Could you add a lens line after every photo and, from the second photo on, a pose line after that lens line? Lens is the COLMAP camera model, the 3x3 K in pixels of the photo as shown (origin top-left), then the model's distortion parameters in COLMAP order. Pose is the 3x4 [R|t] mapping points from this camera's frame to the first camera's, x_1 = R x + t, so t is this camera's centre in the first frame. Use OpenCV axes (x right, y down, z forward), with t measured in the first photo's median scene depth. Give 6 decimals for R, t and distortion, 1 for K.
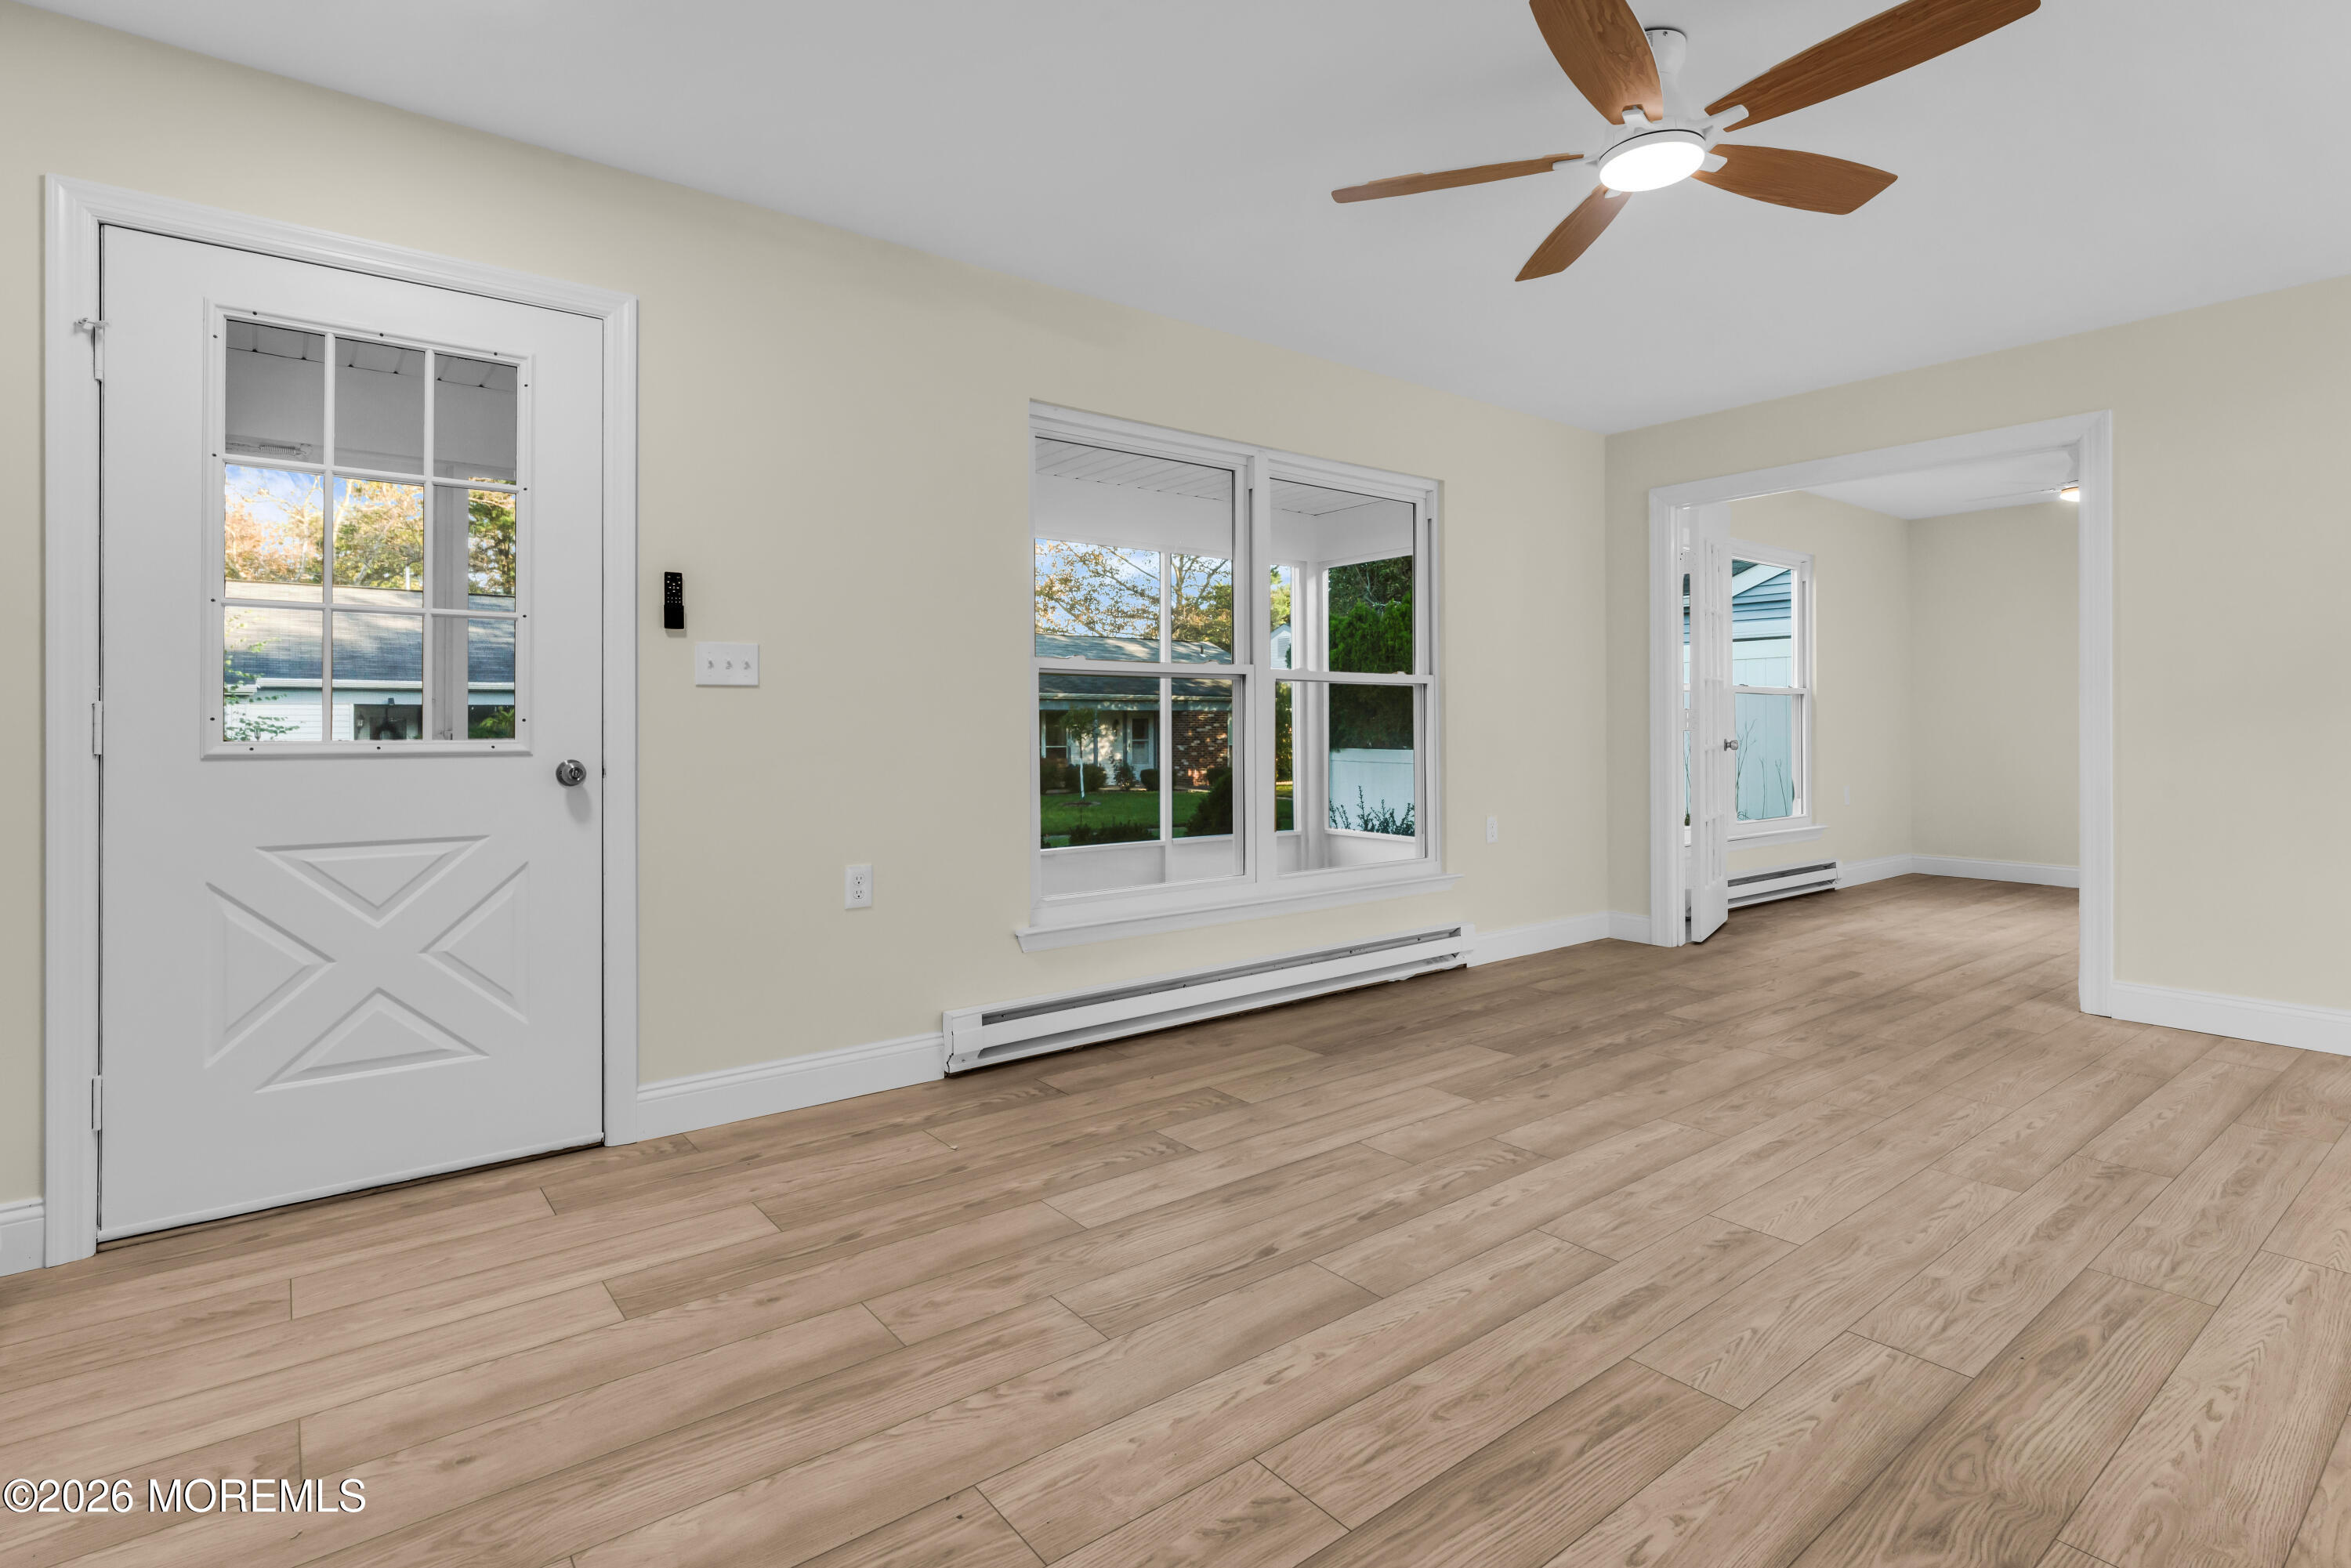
lens RADIAL K [[1152.6, 0, 1167.7], [0, 1152.6, 731.2], [0, 0, 1]] dist [-0.004816, 0.000975]
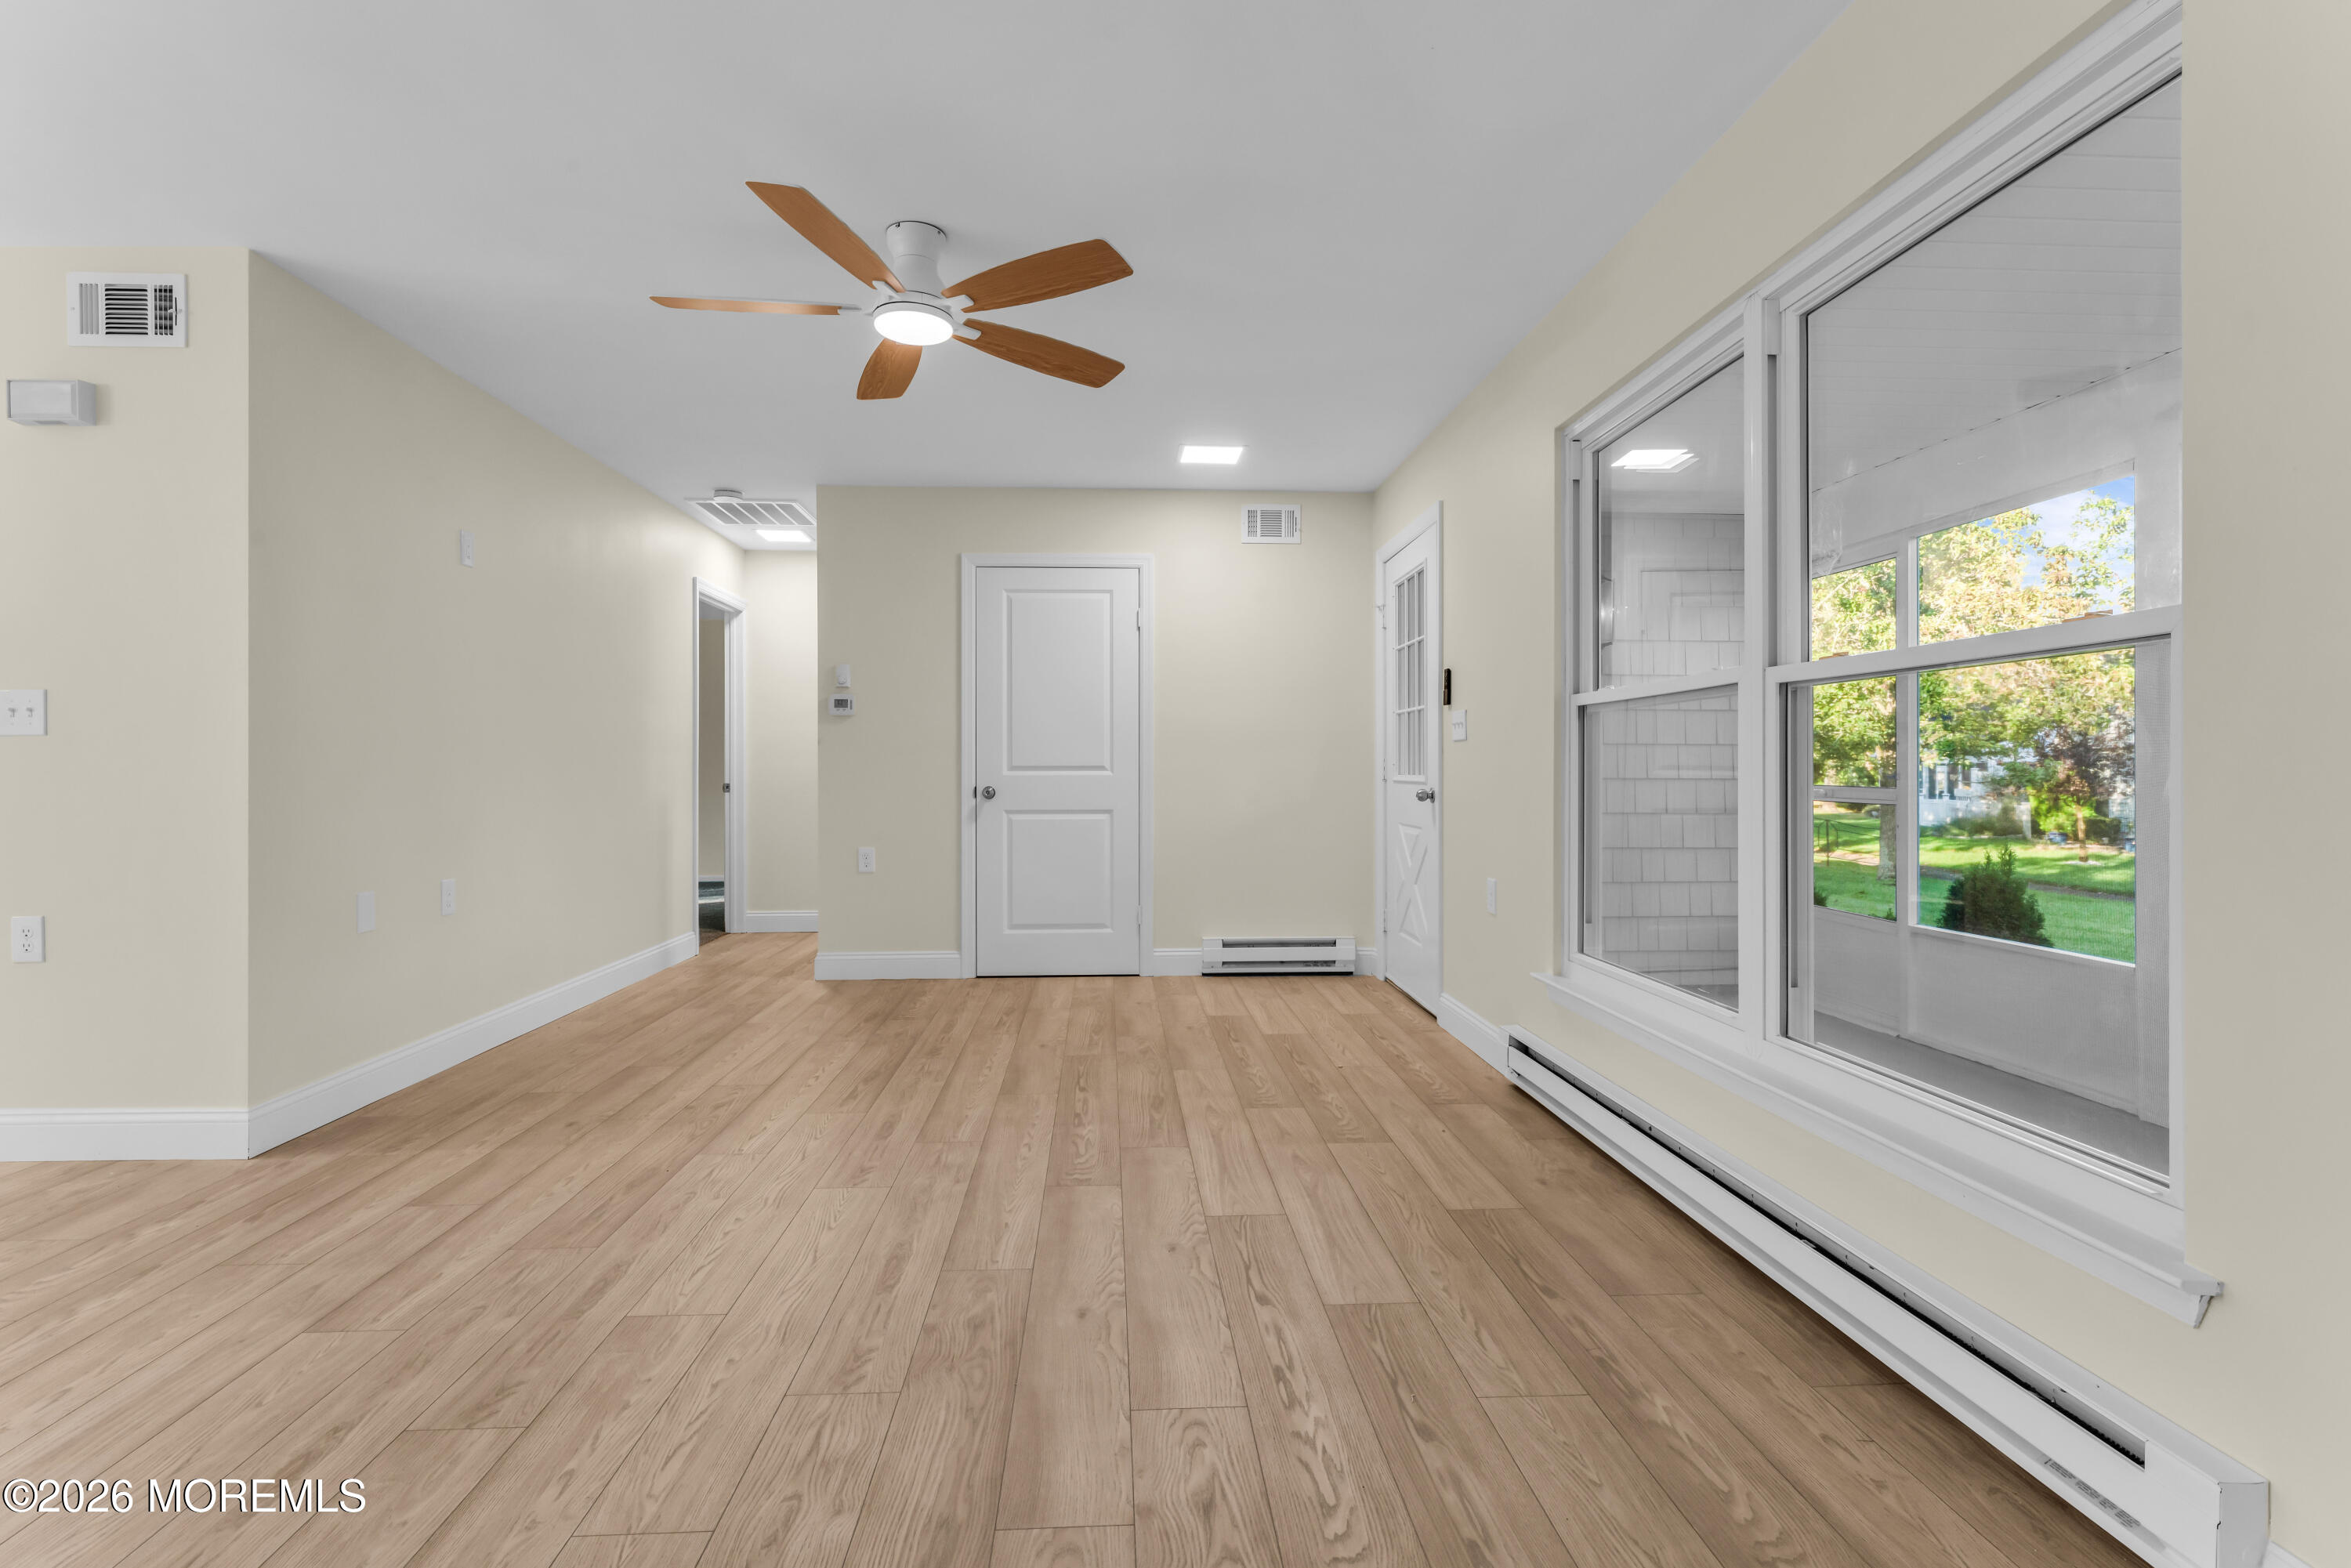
lens RADIAL K [[1152.6, 0, 1167.3], [0, 1152.6, 758.0], [0, 0, 1]] dist [-0.004816, 0.000975]
pose [[-0.574070, -0.005119, -0.818790, 1.210346], [-0.000055, 0.999981, -0.006213, -0.007935], [0.818806, -0.003521, -0.574060, 1.815319]]
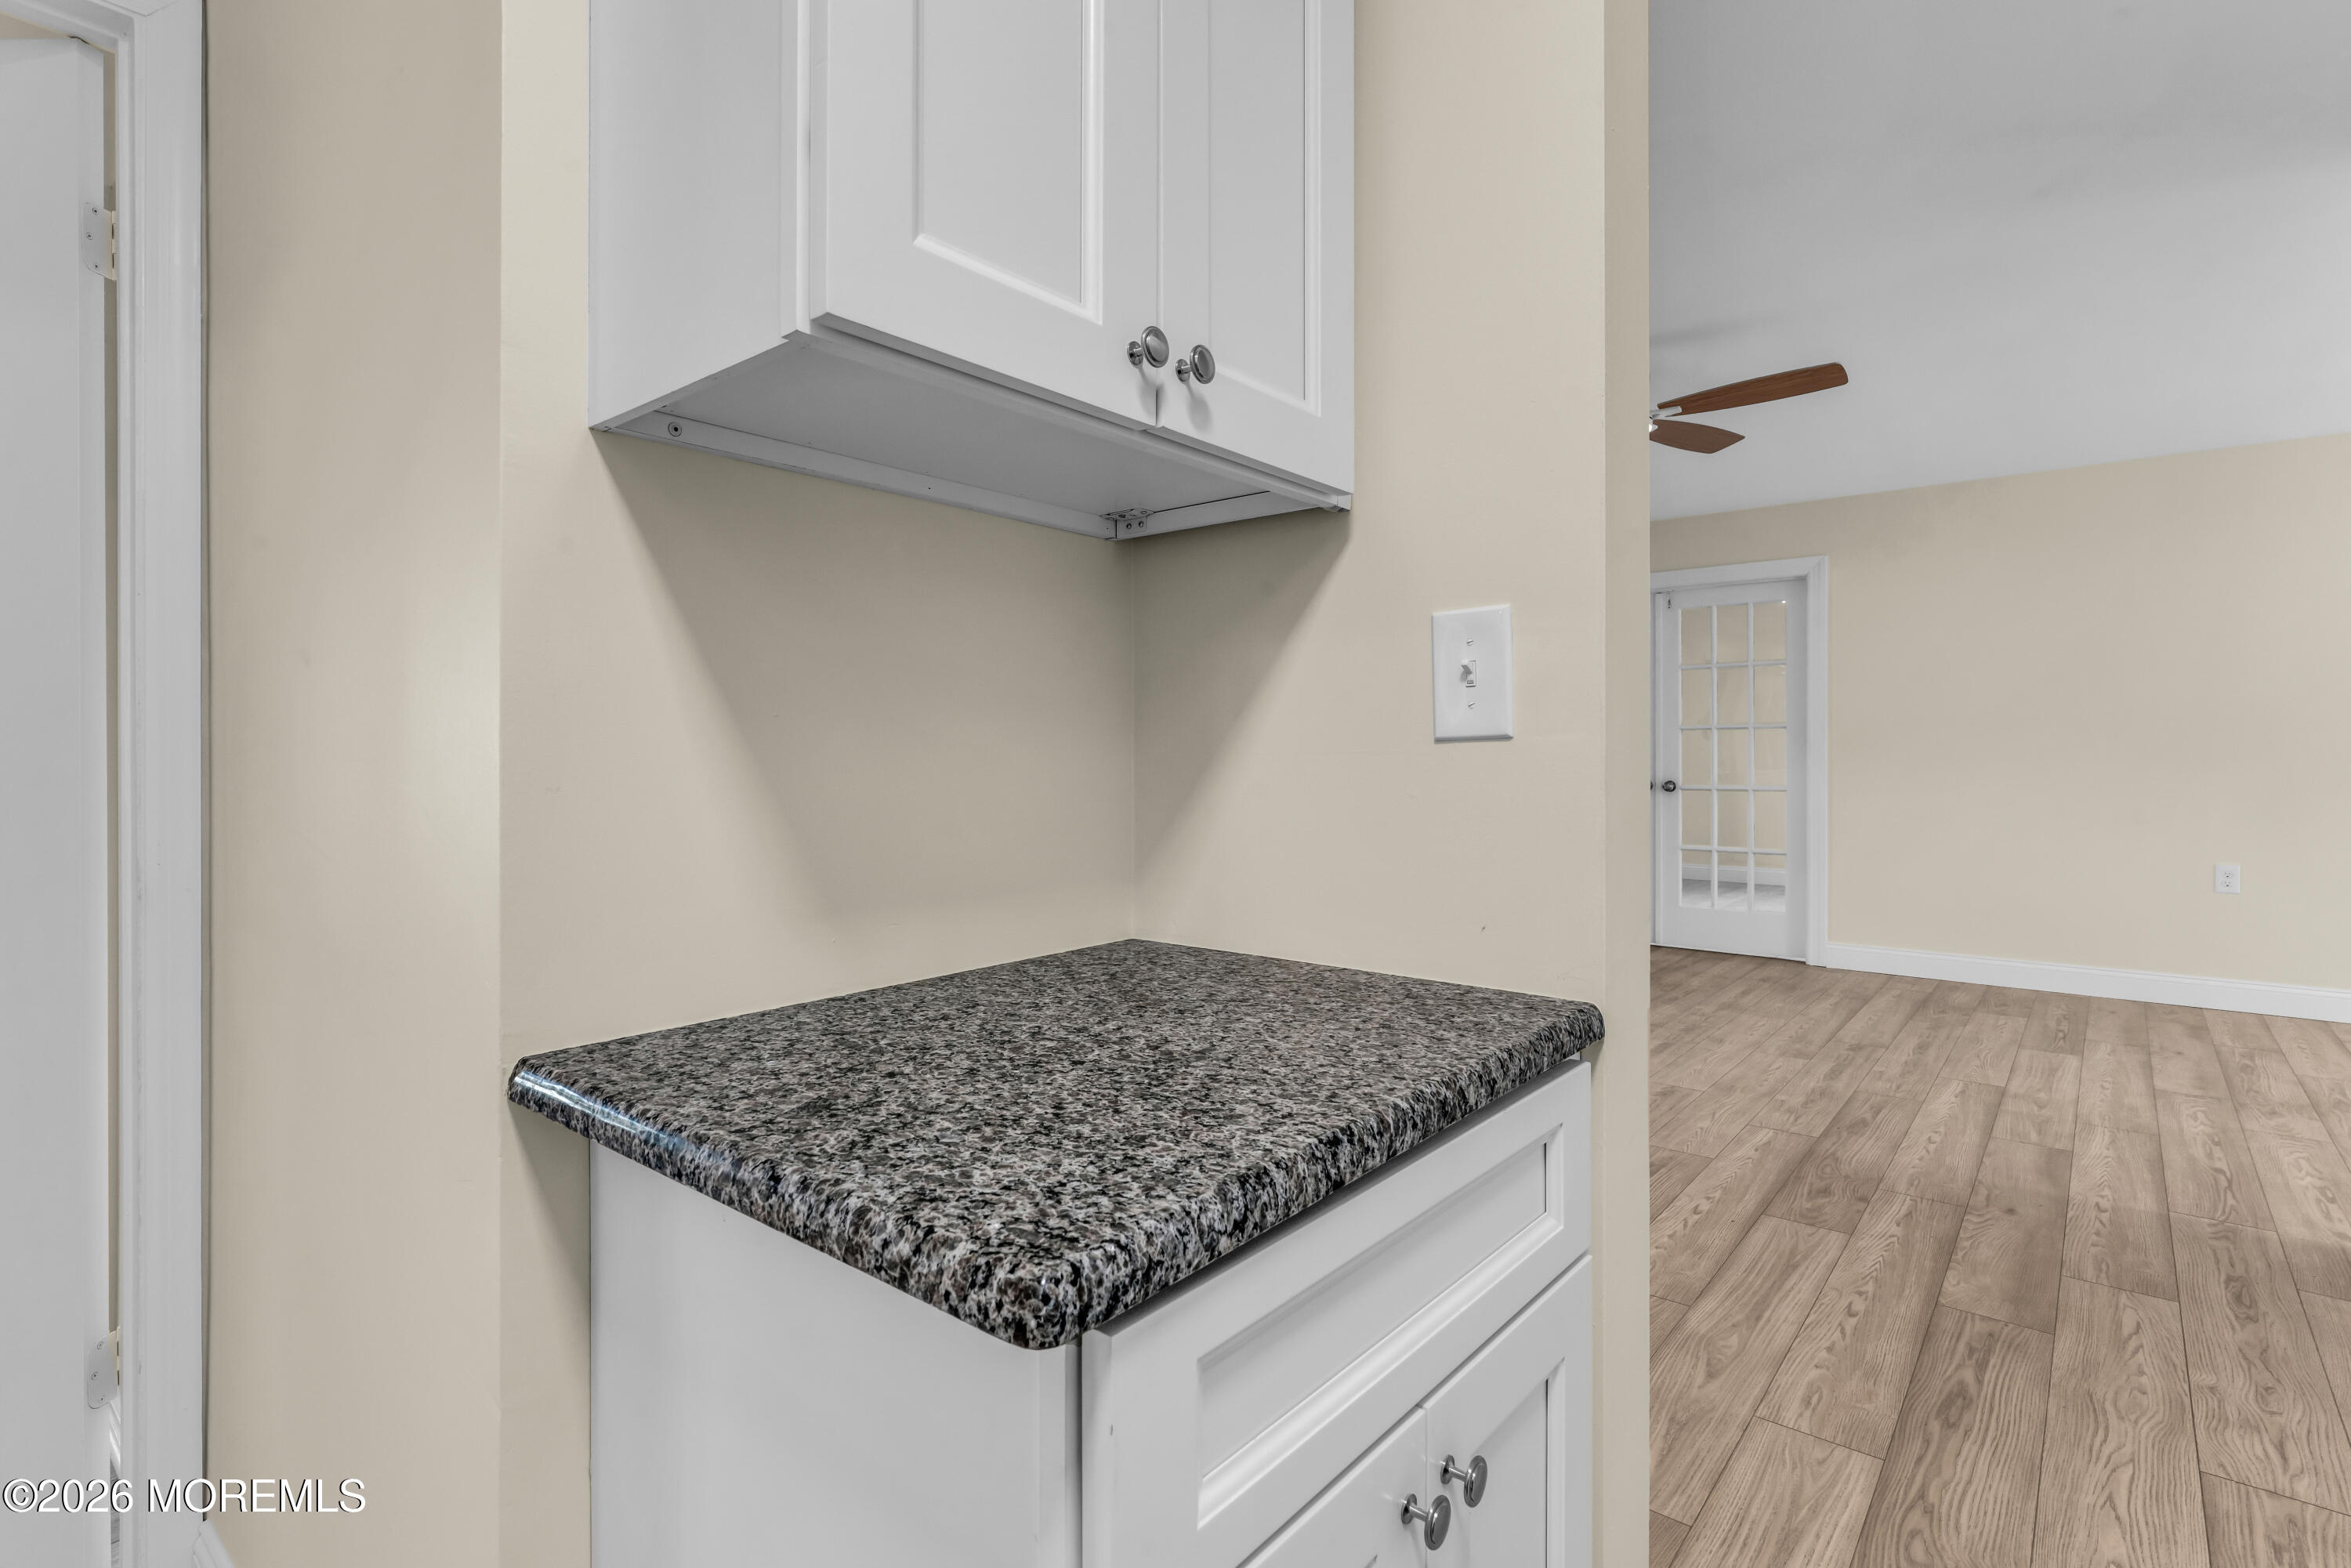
lens RADIAL K [[1152.6, 0, 1182.0], [0, 1152.6, 730.7], [0, 0, 1]] dist [-0.004816, 0.000975]
pose [[0.974506, 0.009789, 0.224149, -0.489720], [-0.004565, 0.999706, -0.023812, -0.020702], [-0.224316, 0.022181, 0.974264, -0.394786]]
